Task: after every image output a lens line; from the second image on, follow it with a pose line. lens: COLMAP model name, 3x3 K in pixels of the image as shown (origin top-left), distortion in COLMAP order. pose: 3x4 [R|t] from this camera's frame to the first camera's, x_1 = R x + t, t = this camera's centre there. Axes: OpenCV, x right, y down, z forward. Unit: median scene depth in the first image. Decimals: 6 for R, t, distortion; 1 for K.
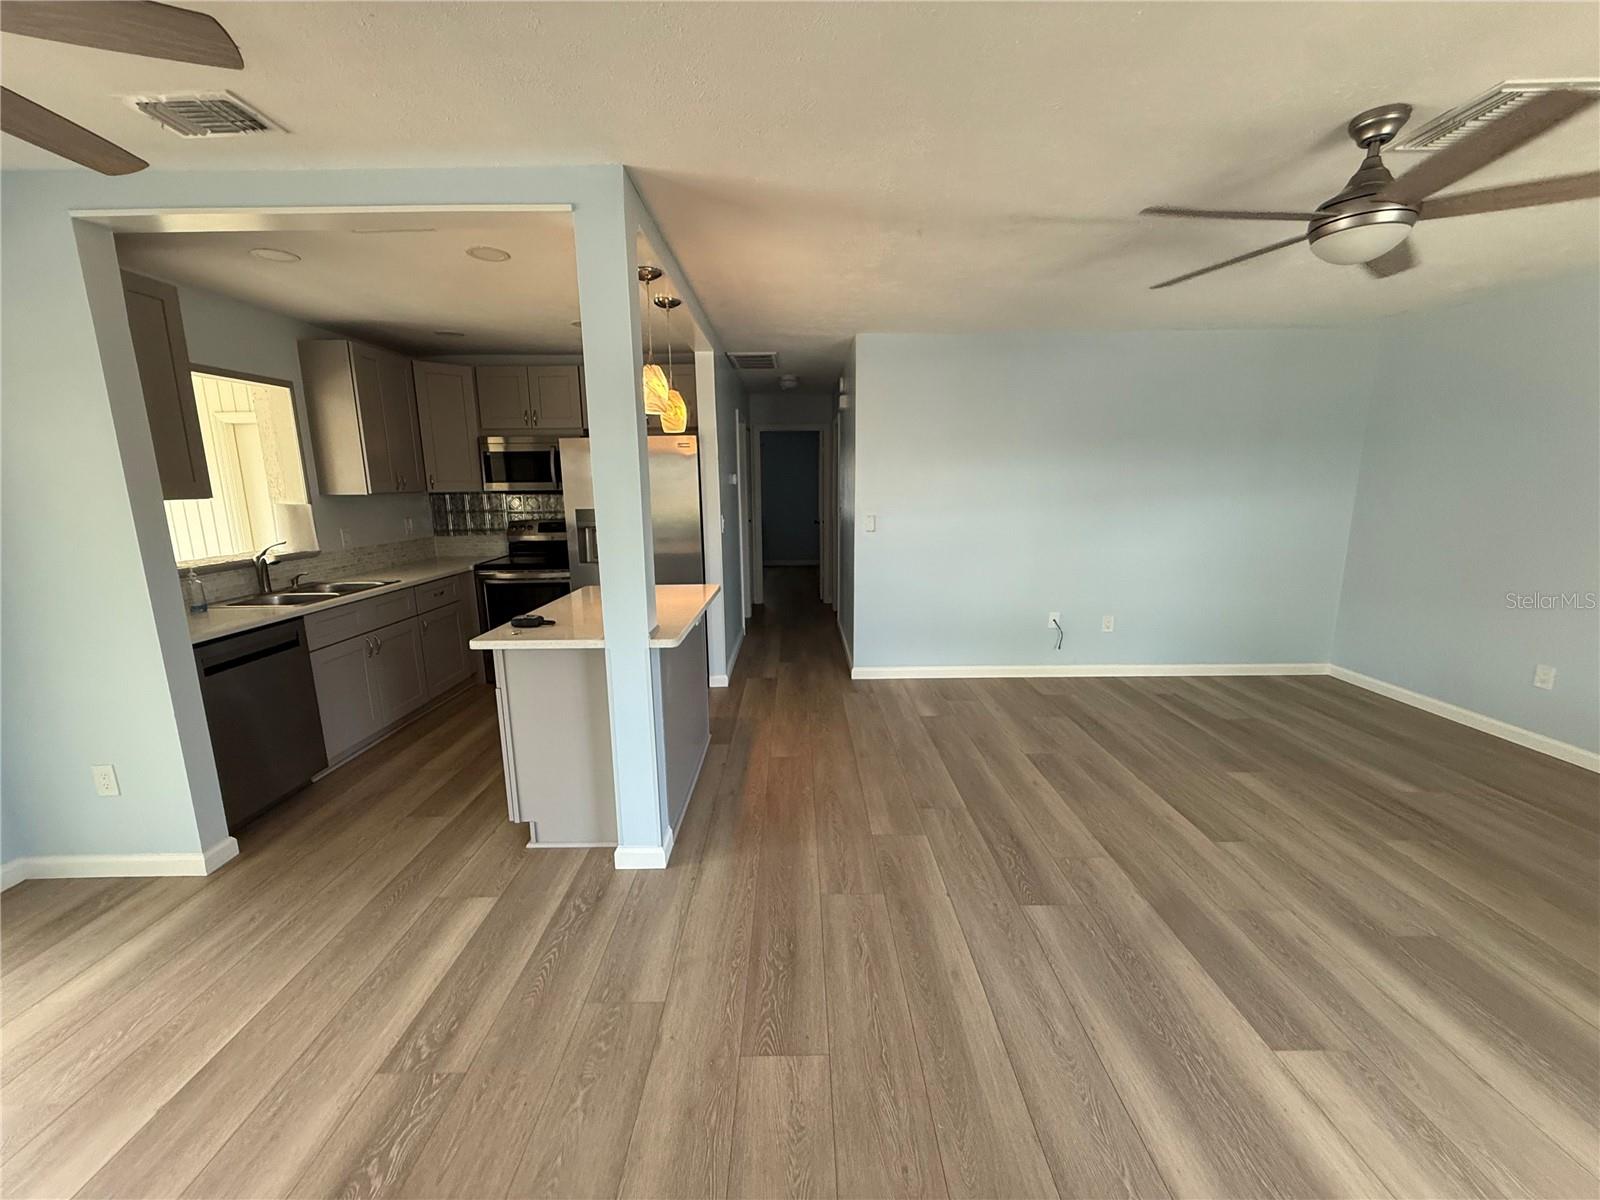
lens RADIAL K [[639.4, 0, 790.4], [0, 639.4, 601.9], [0, 0, 1]] dist [-0.000437, 0.000205]
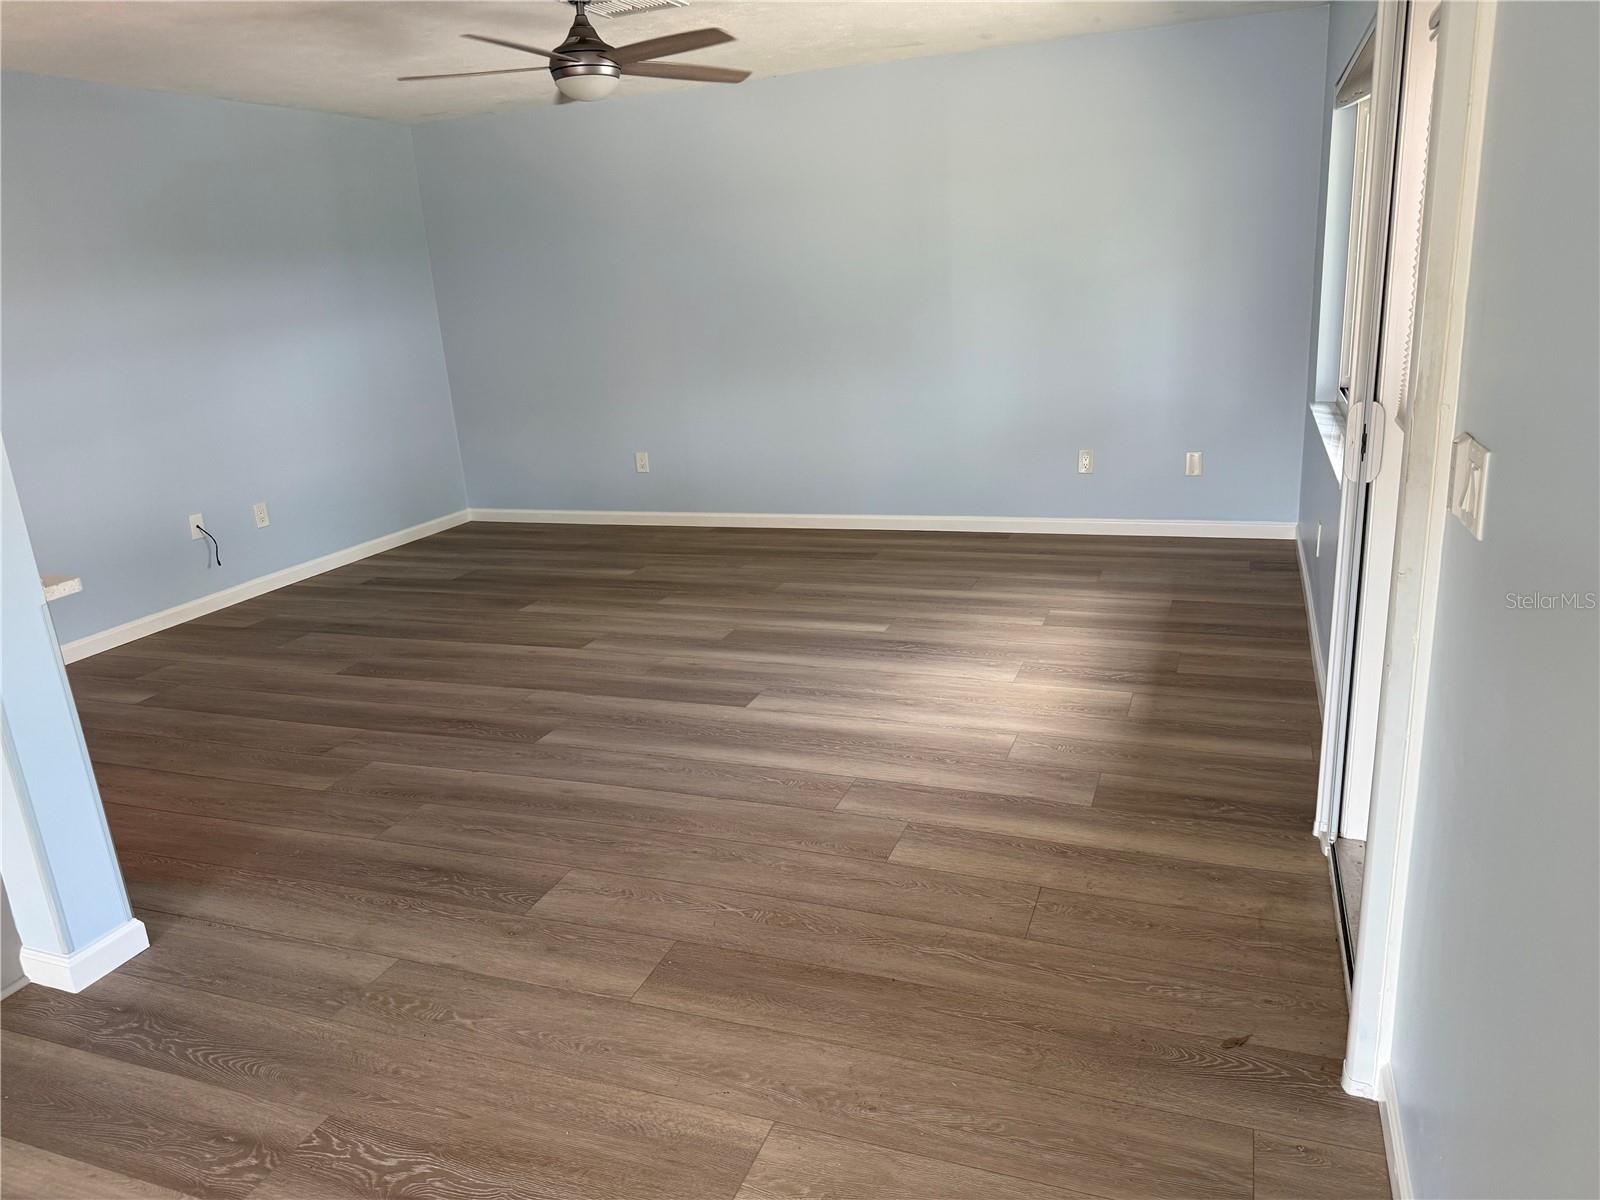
lens RADIAL K [[1125.5, 0, 802.4], [0, 1125.5, 606.8], [0, 0, 1]] dist [0.062987, -0.086372]
pose [[0.349748, -0.277320, 0.894858, -0.980817], [0.230553, 0.951286, 0.204697, 0.022865], [-0.908032, 0.134720, 0.396647, -0.074417]]
